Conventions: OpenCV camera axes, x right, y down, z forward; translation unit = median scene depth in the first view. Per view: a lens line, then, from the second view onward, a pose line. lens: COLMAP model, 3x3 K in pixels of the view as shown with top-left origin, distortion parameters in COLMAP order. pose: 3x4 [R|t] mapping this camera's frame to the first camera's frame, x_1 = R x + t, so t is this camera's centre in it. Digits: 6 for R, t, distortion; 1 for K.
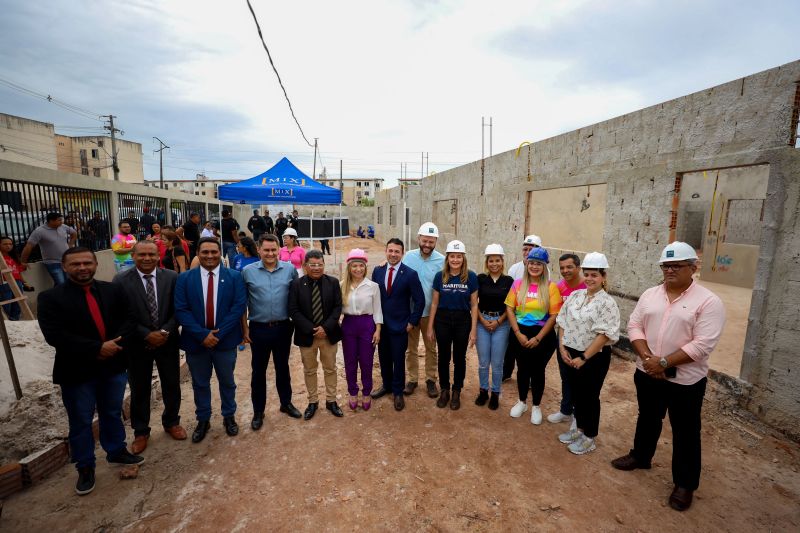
lens RADIAL K [[362.9, 0, 405.5], [0, 362.9, 264.5], [0, 0, 1]] dist [-0.035900, 0.008965]
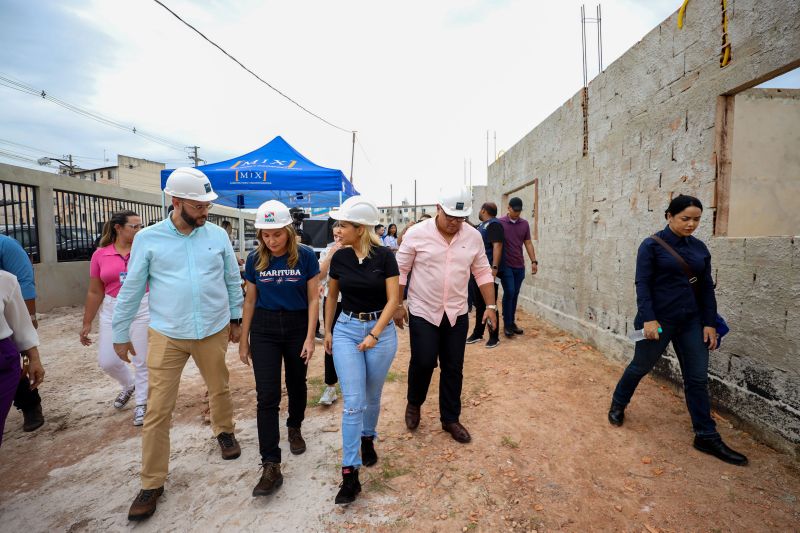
lens RADIAL K [[362.9, 0, 405.5], [0, 362.9, 264.5], [0, 0, 1]] dist [-0.035900, 0.008965]
pose [[0.972621, -0.006024, -0.232319, 0.205817], [-0.011003, 0.997349, -0.071925, 0.005639], [0.232137, 0.072512, 0.969977, 1.162662]]
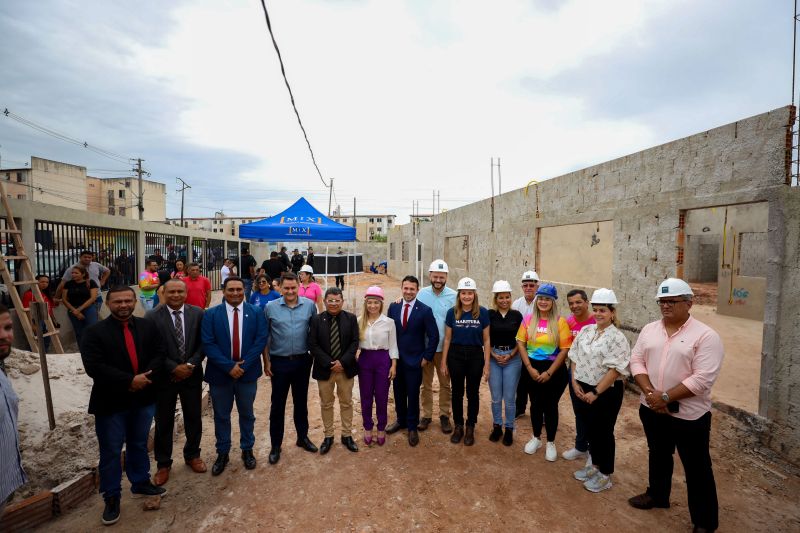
lens RADIAL K [[362.9, 0, 405.5], [0, 362.9, 264.5], [0, 0, 1]] dist [-0.035900, 0.008965]
pose [[0.999425, -0.006520, -0.033265, -0.003274], [0.003308, 0.995404, -0.095707, -0.003969], [0.033736, 0.095542, 0.994854, -0.050747]]
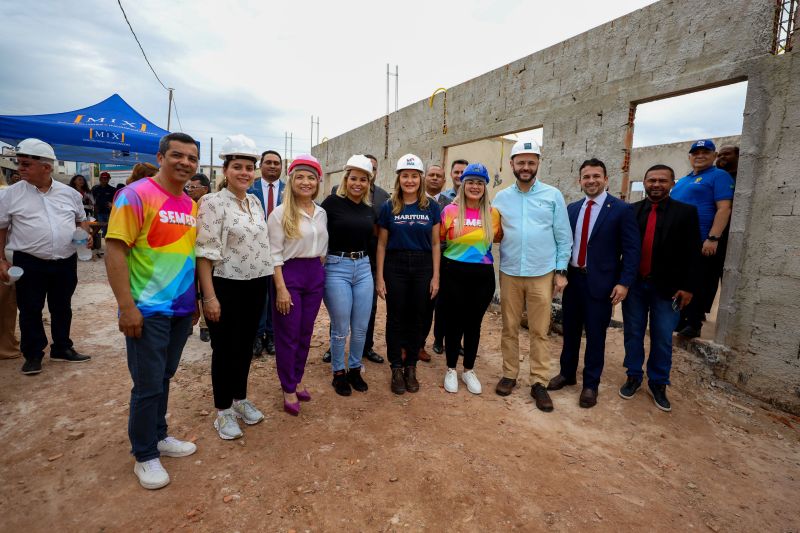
lens RADIAL K [[391.6, 0, 403.2], [0, 391.6, 264.1], [0, 0, 1]] dist [-0.025940, 0.000834]
pose [[0.961570, 0.000901, 0.274557, 0.011075], [0.002239, 0.999936, -0.011123, 0.149386], [-0.274549, 0.011310, 0.961507, 0.340821]]
